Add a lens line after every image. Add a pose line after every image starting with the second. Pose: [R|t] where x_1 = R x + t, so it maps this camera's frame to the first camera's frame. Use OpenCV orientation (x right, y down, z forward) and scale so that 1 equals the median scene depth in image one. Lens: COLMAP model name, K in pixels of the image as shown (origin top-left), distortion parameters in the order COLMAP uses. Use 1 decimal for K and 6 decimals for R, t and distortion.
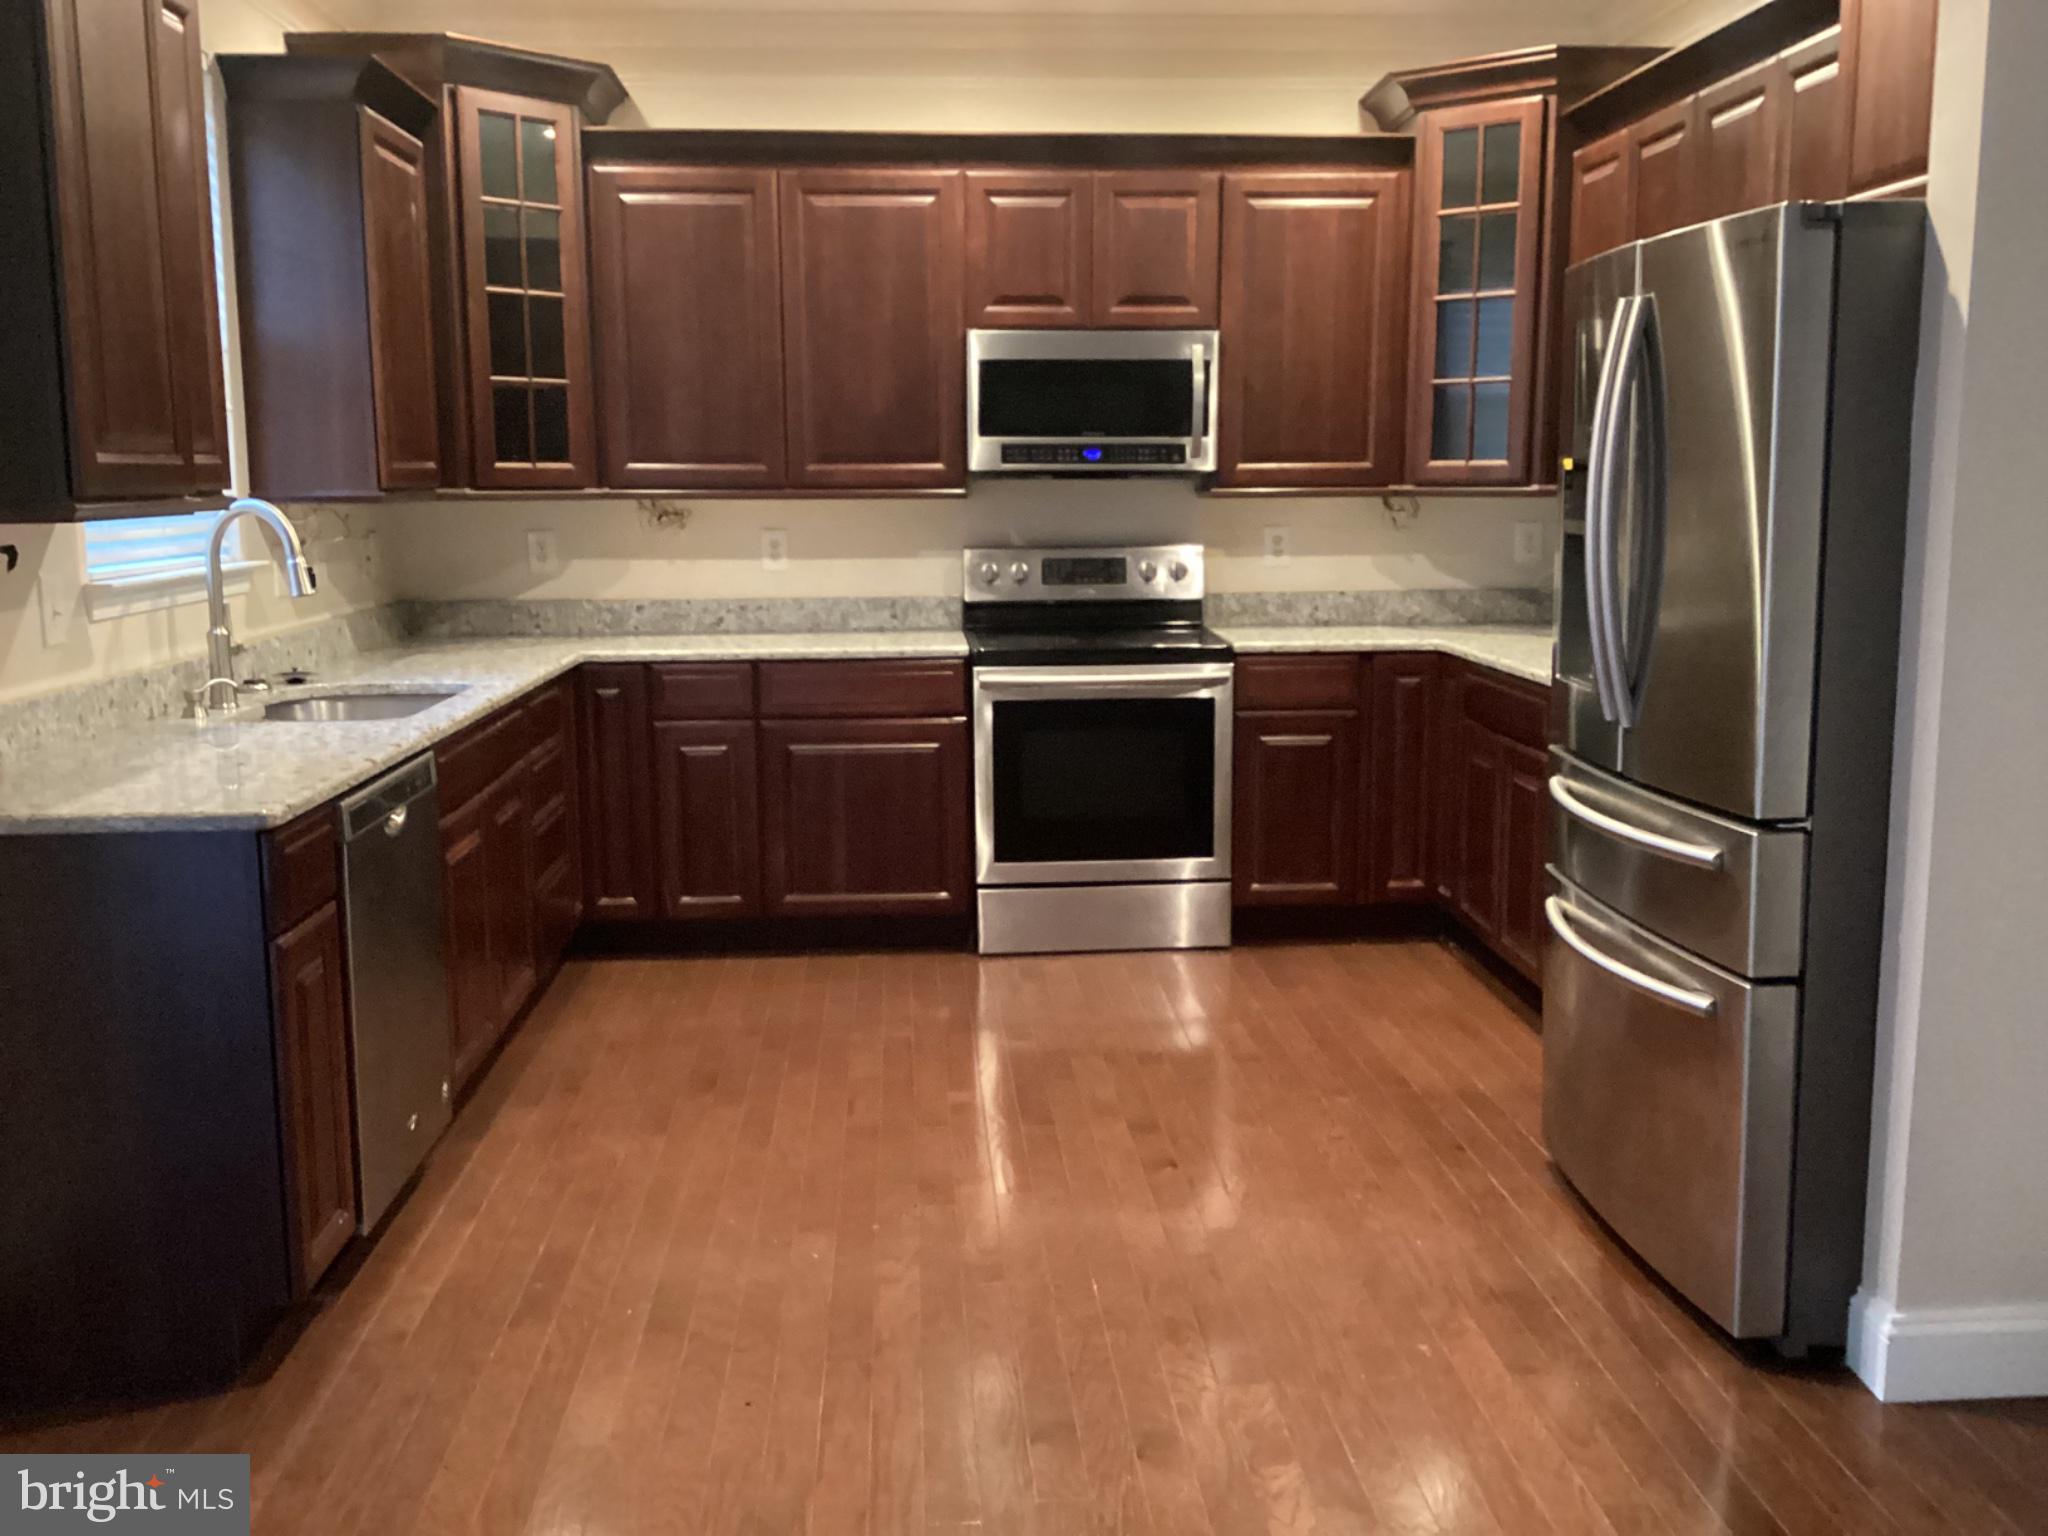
lens RADIAL K [[1884.3, 0, 1023.2], [0, 1884.3, 747.9], [0, 0, 1]] dist [0.110224, -0.180748]
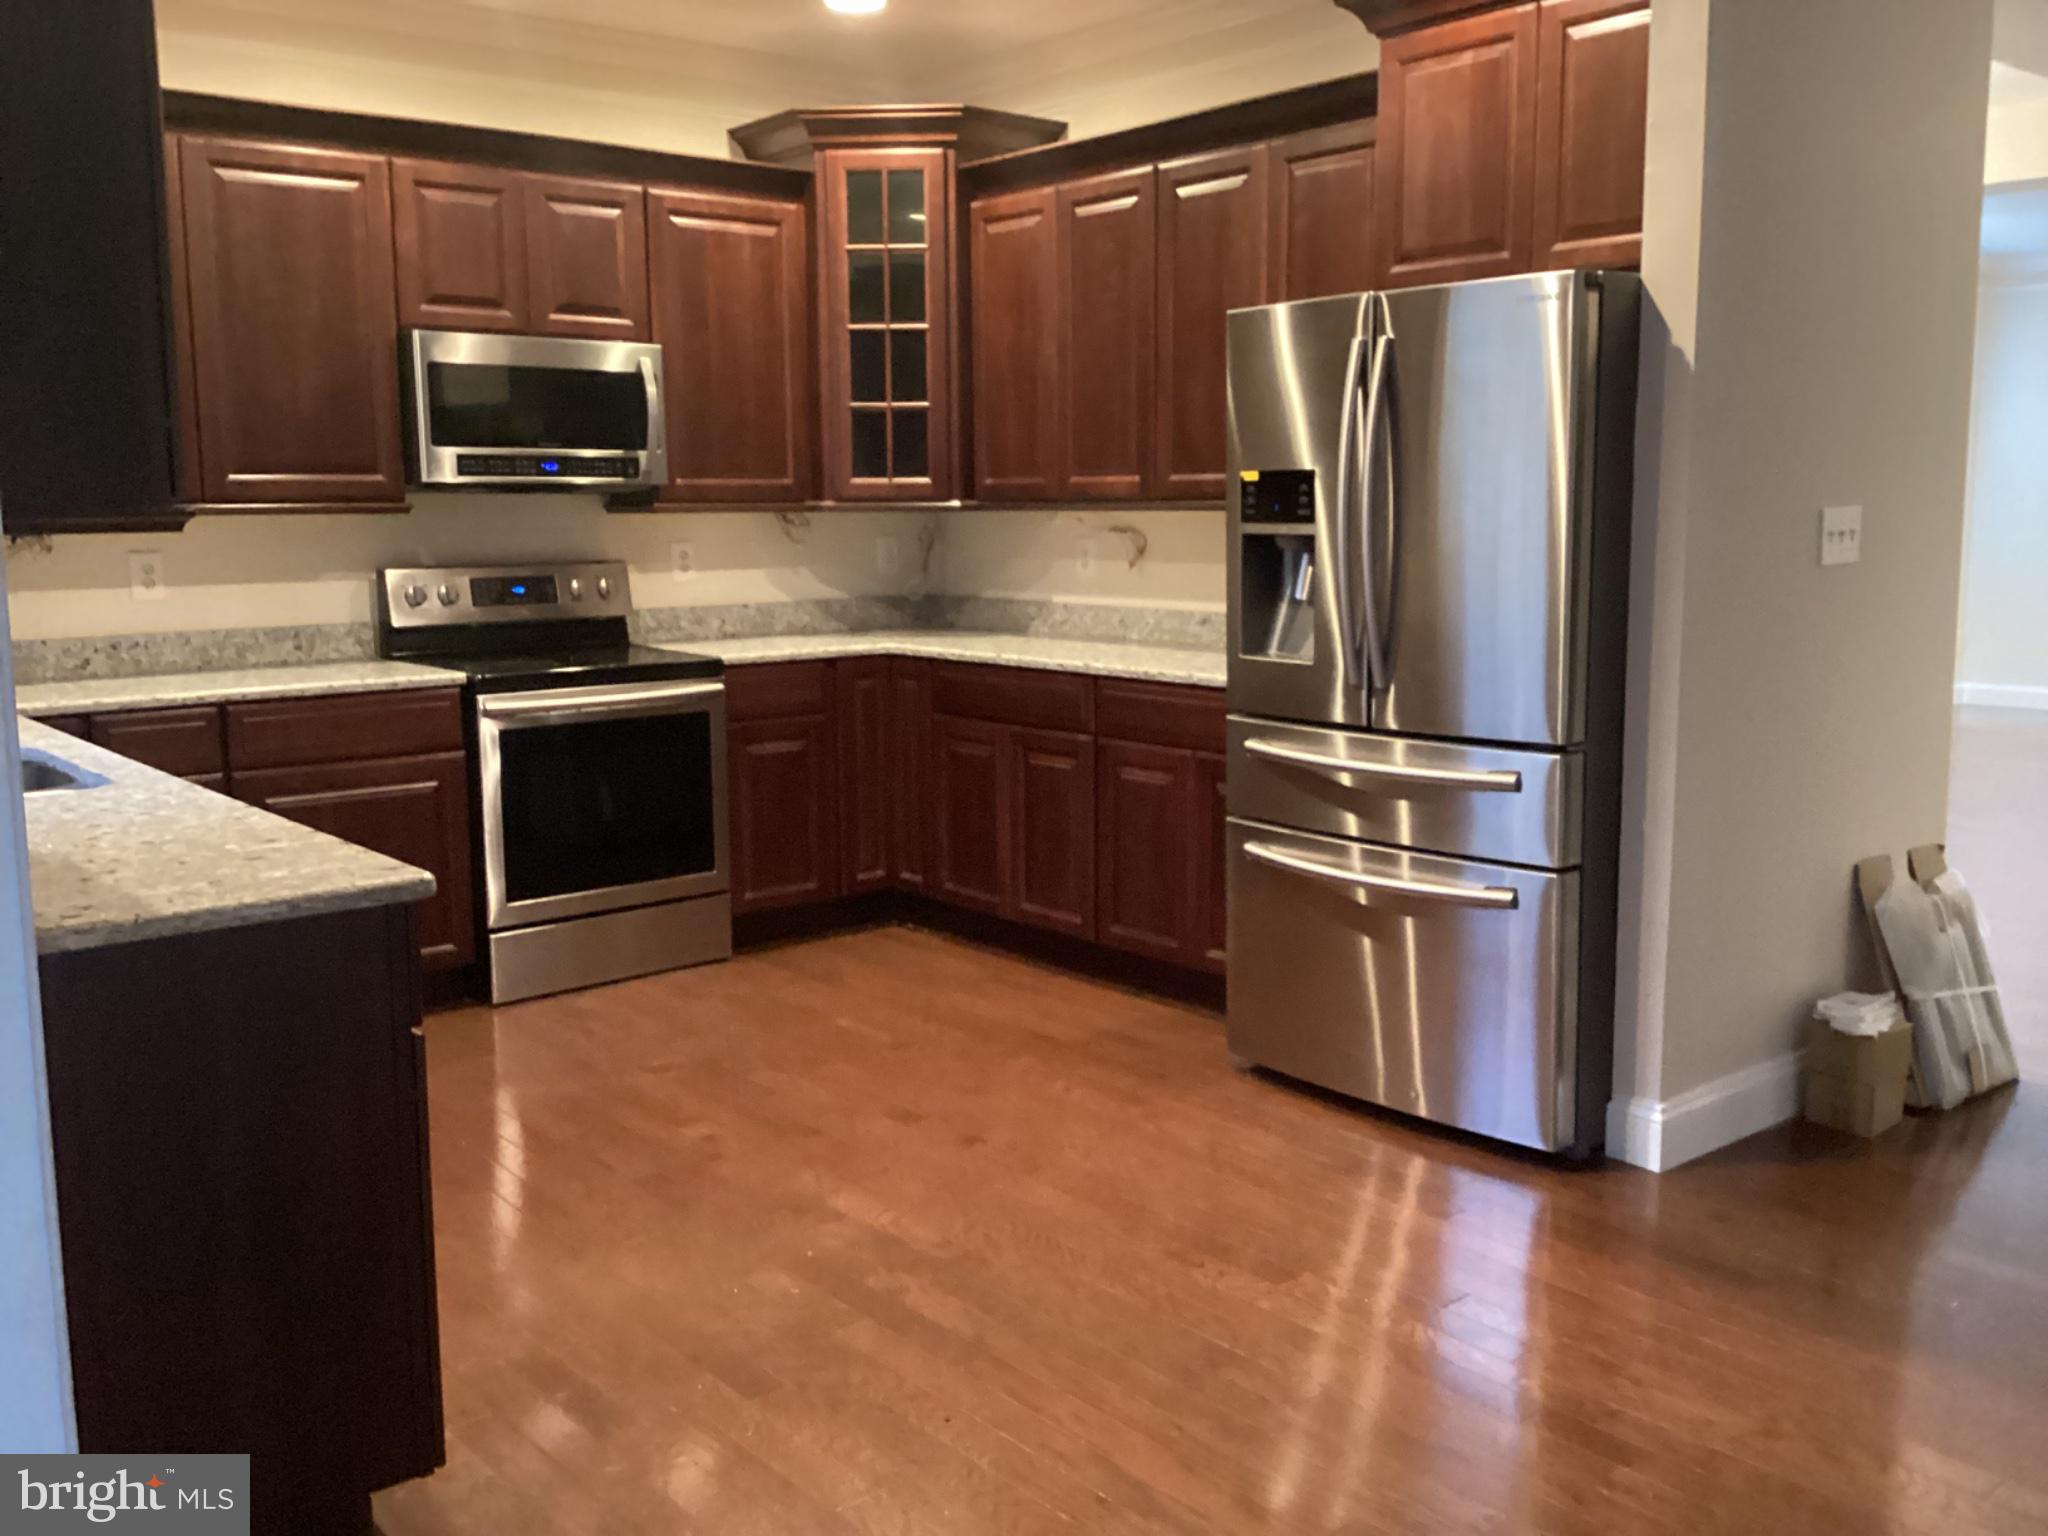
lens RADIAL K [[1861.3, 0, 1036.2], [0, 1861.3, 762.4], [0, 0, 1]] dist [0.078314, -0.168841]
pose [[0.807428, -0.083474, 0.584031, -0.329633], [0.087538, 0.995933, 0.021325, -0.005103], [-0.583435, 0.033906, 0.811452, 0.092635]]
